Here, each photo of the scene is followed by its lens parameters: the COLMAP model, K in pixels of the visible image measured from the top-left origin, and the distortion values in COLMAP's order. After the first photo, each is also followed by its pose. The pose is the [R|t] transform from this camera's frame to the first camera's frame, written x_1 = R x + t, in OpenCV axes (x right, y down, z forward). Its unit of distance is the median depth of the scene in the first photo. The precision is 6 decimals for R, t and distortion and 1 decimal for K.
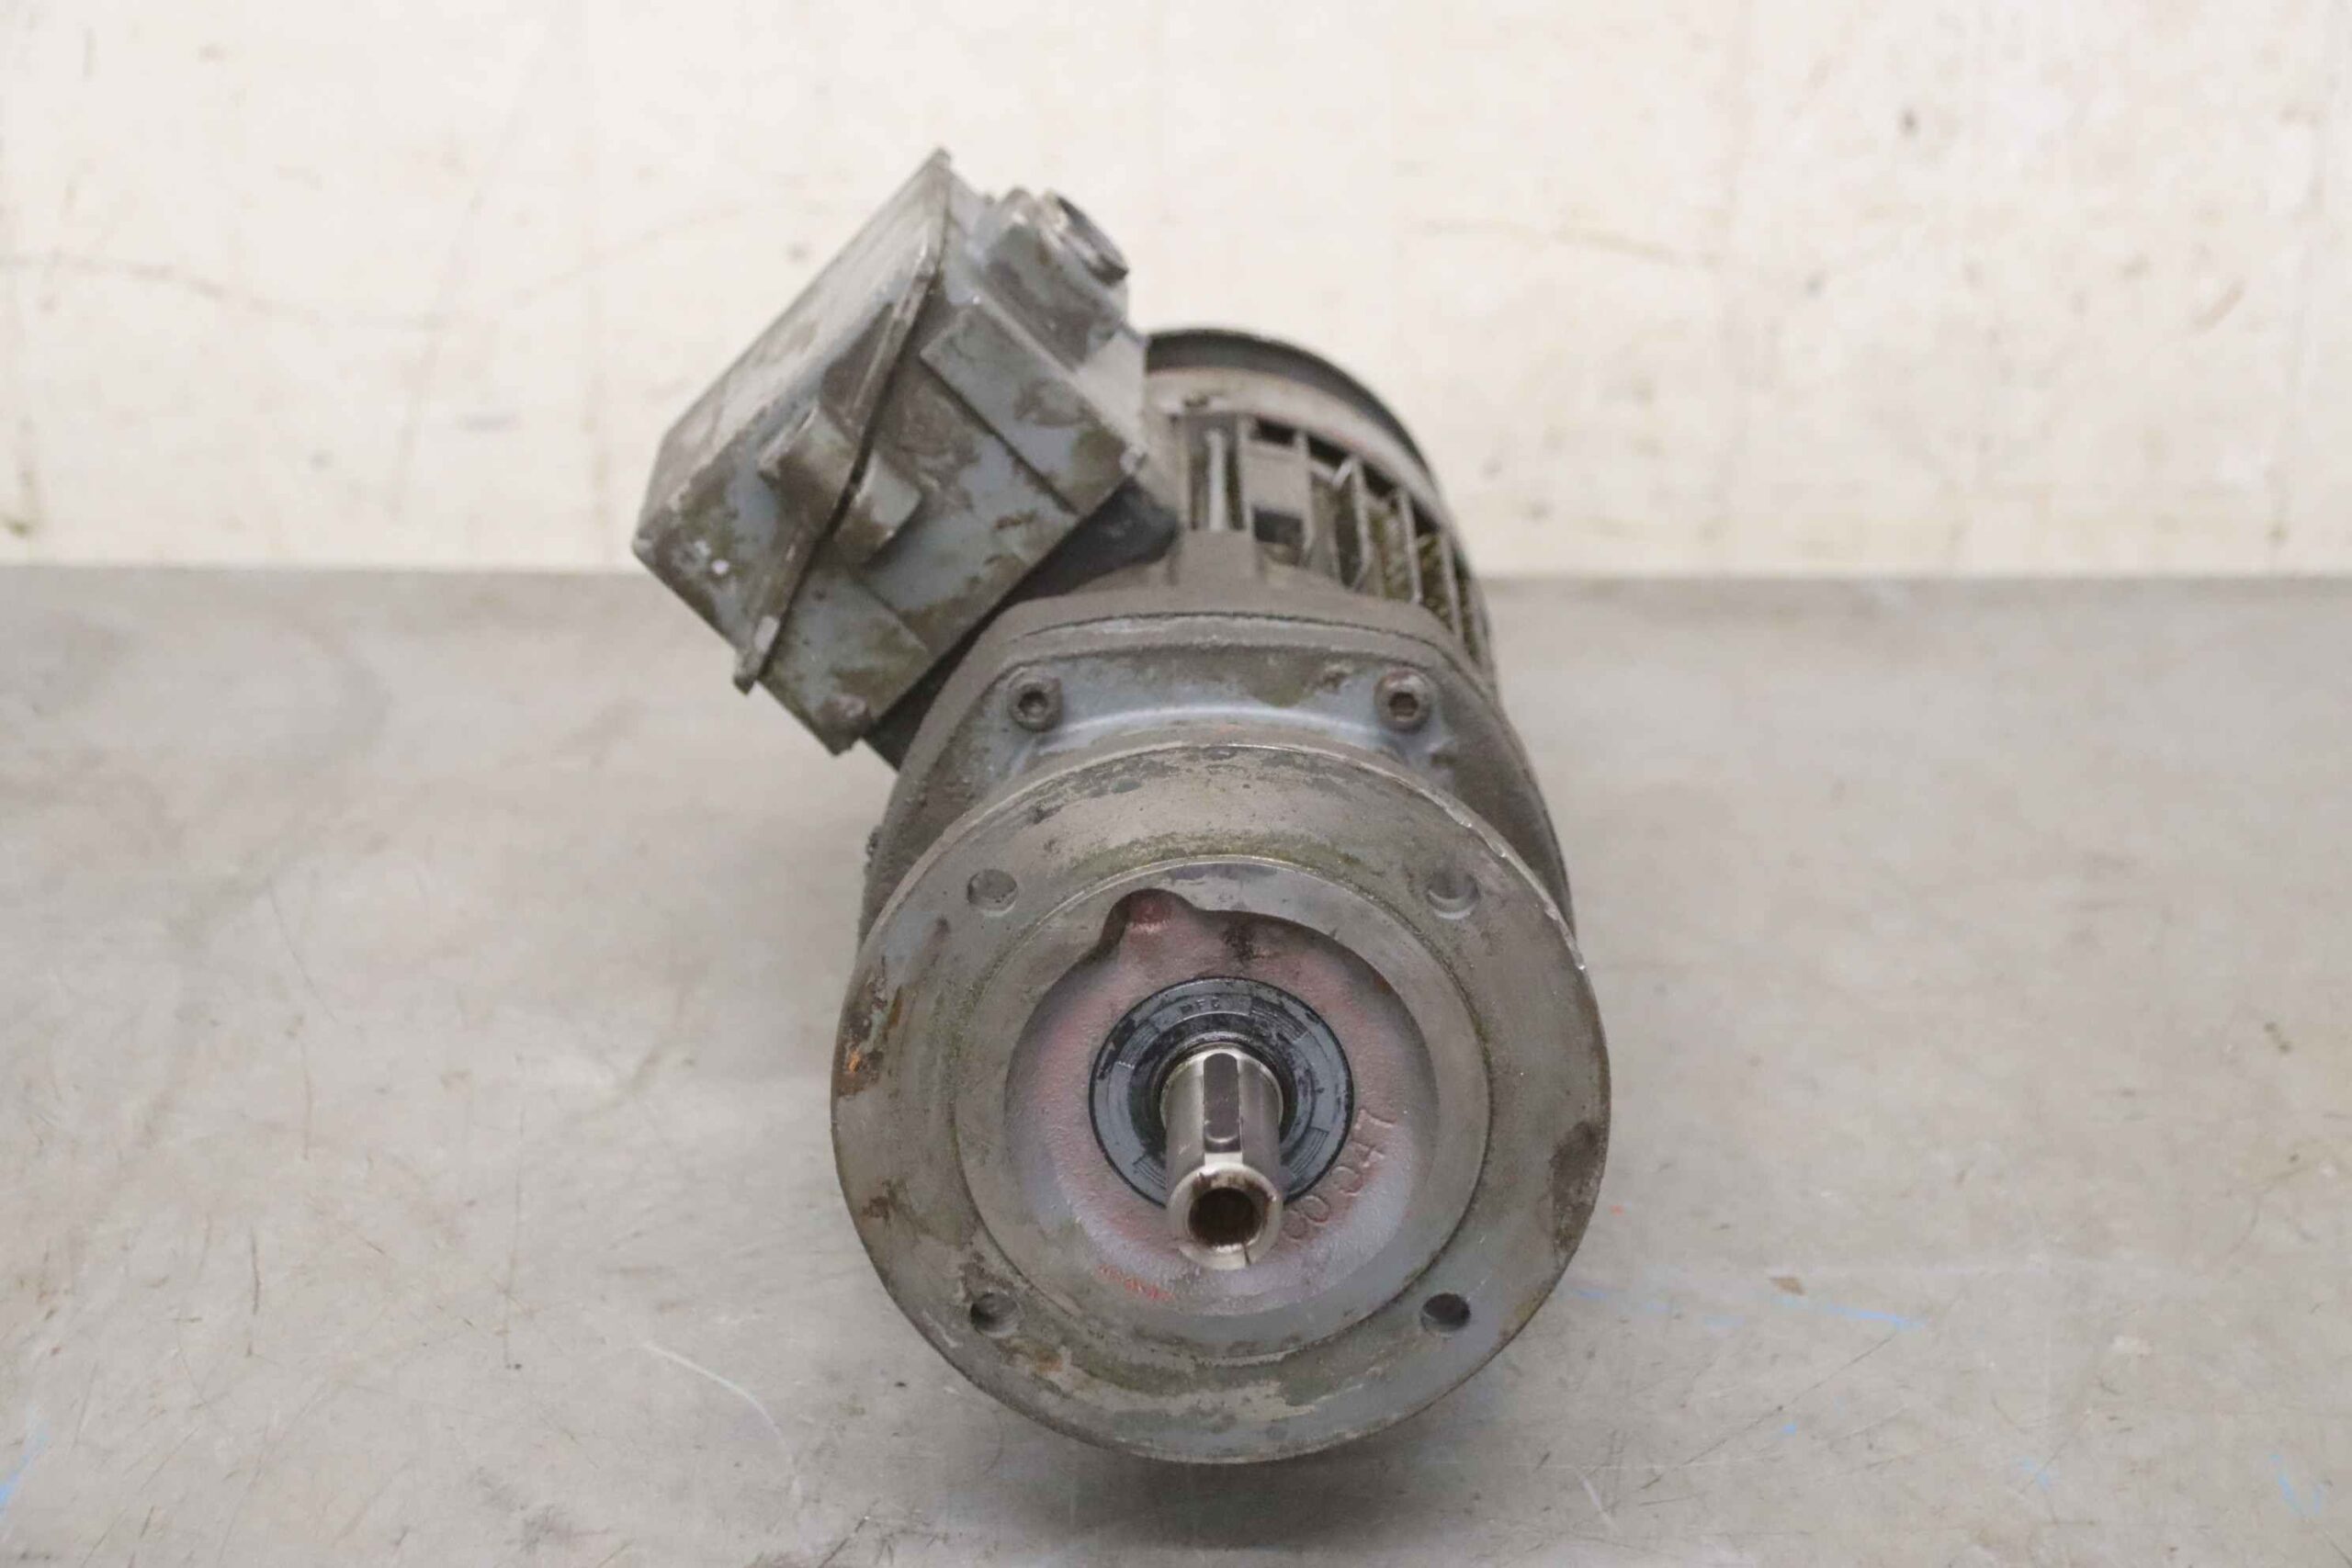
lens RADIAL K [[5637.5, 0, 1183.1], [0, 5637.5, 791.7], [0, 0, 1]] dist [0.441824, 0.000000]
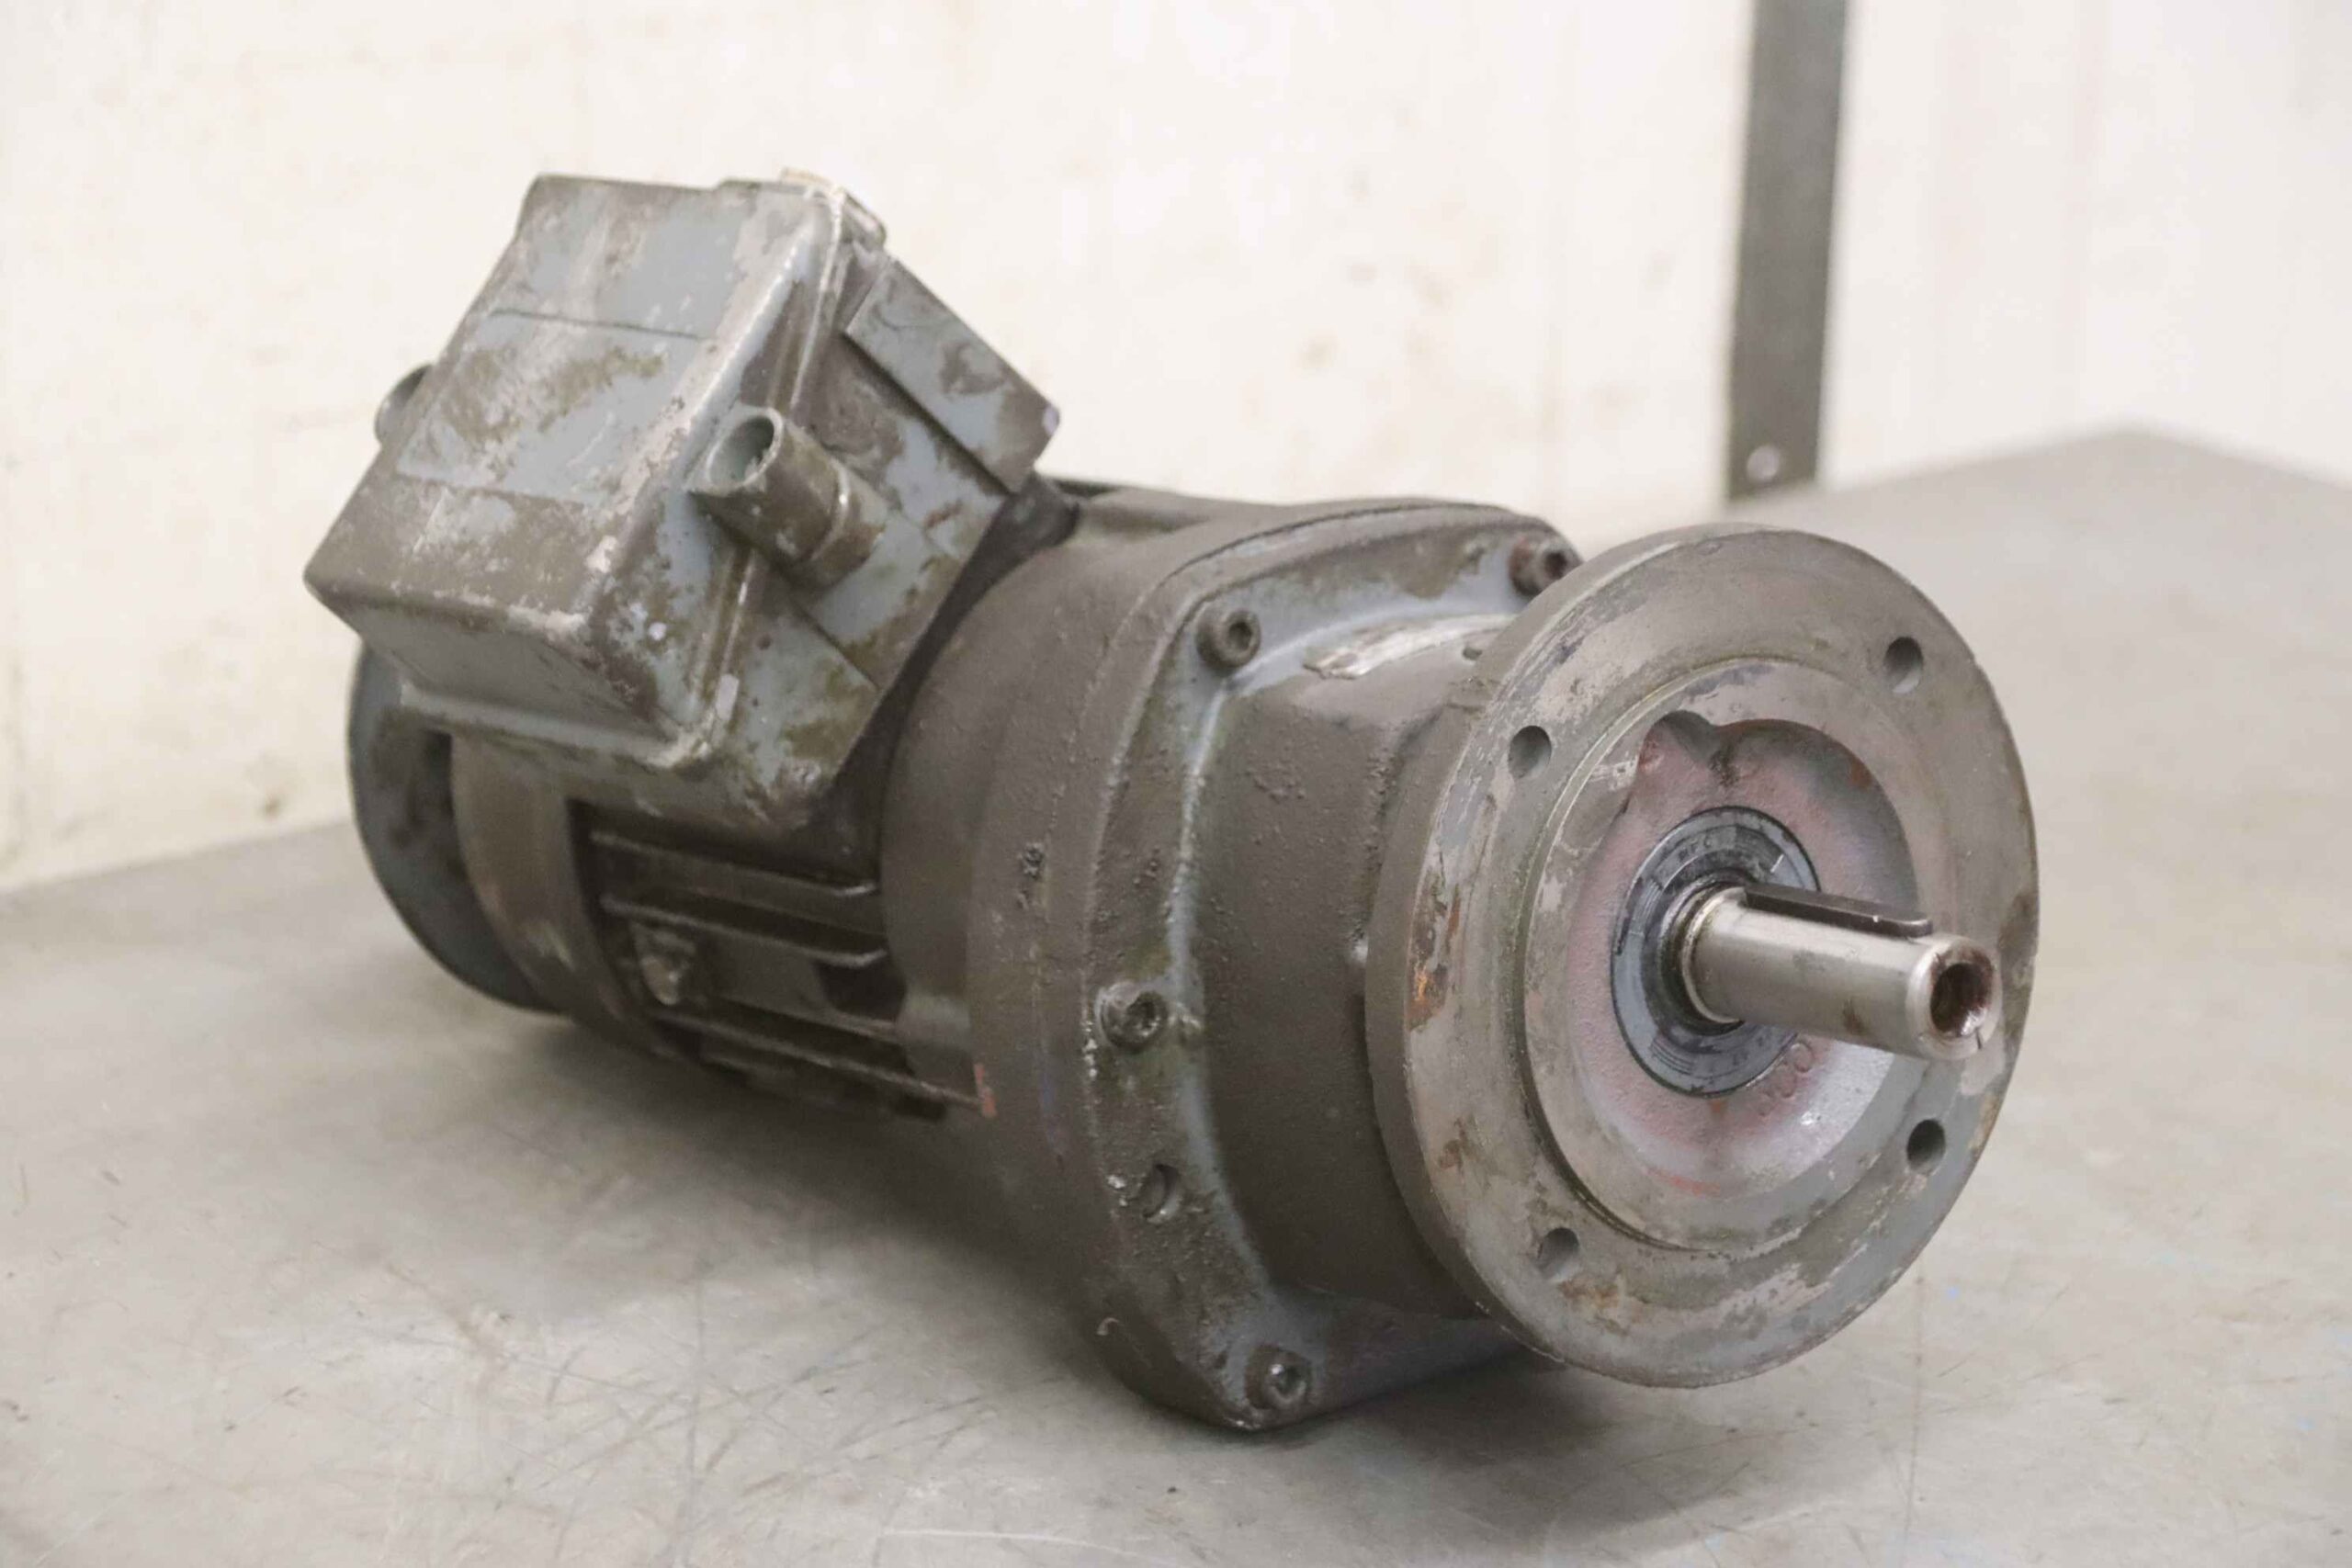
lens RADIAL K [[6812.9, 0, 1168.2], [0, 6812.9, 785.9], [0, 0, 1]] dist [0.450935, 0.000000]
pose [[0.779318, -0.185602, 0.598511, -0.708689], [0.271147, 0.960962, -0.055058, 0.065348], [-0.564927, 0.205192, 0.799221, 0.175574]]
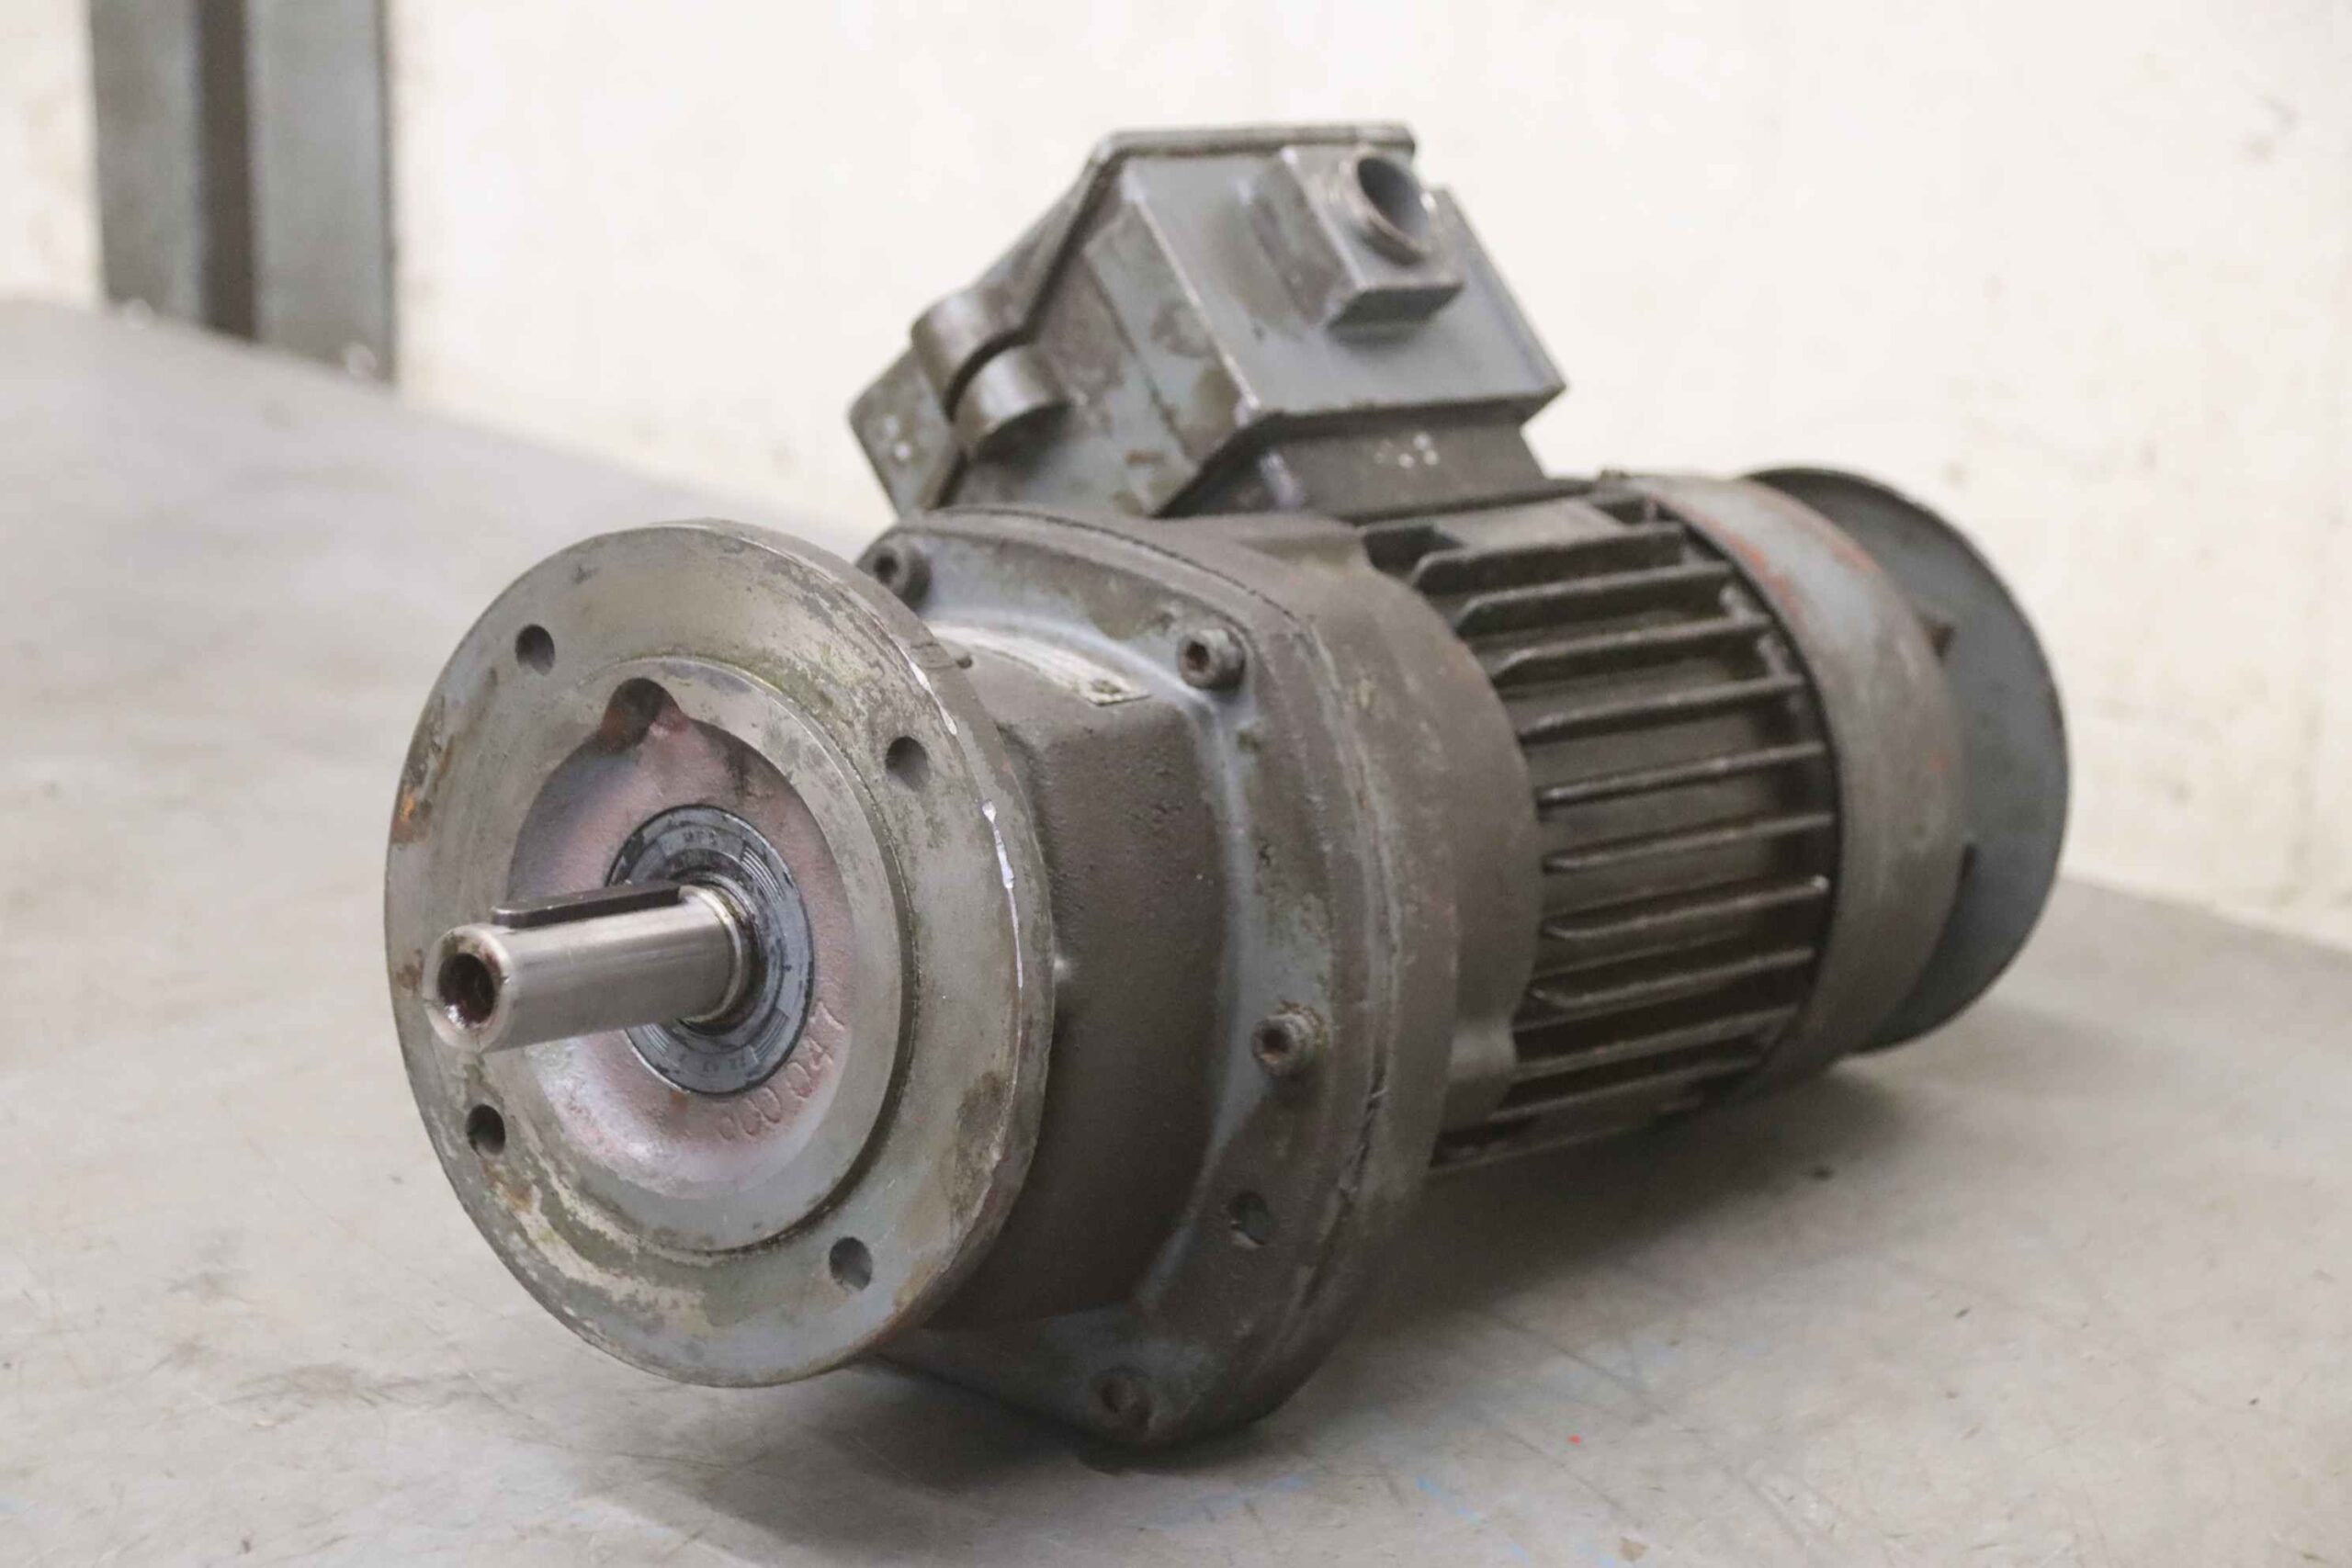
lens RADIAL K [[6529.0, 0, 1167.3], [0, 6529.0, 782.0], [0, 0, 1]] dist [0.334911, 0.000000]
pose [[0.762715, 0.224365, -0.606569, 0.687126], [-0.319190, 0.946300, -0.051329, 0.059116], [0.562480, 0.232760, 0.793372, 0.212599]]
